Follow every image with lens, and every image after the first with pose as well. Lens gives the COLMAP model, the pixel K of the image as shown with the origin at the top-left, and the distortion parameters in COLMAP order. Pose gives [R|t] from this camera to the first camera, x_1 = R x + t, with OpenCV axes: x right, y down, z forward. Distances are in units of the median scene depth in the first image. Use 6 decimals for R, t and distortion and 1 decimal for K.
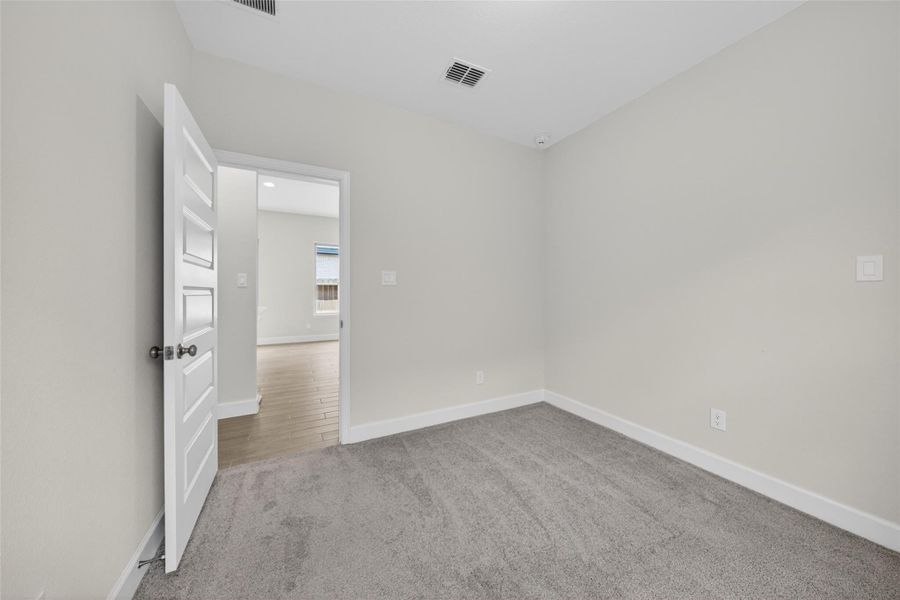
lens RADIAL K [[304.8, 0, 448.1], [0, 304.8, 294.2], [0, 0, 1]] dist [0.000057, 0.000003]
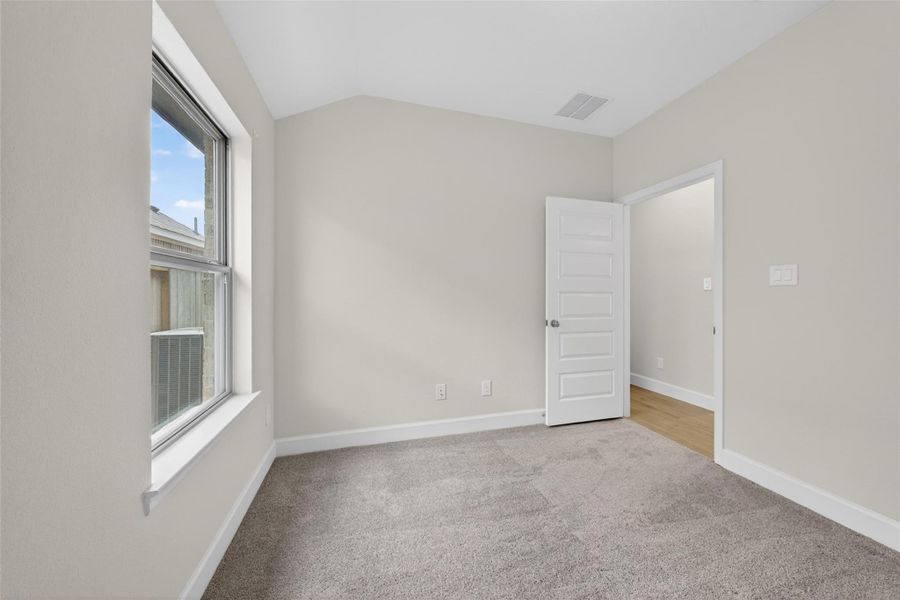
lens RADIAL K [[304.8, 0, 448.1], [0, 304.8, 294.2], [0, 0, 1]] dist [0.000057, 0.000003]
pose [[-0.202956, 0.002969, -0.979183, 0.788824], [-0.006686, 0.999968, 0.004418, -0.008602], [0.979165, 0.007444, -0.202930, 0.448776]]
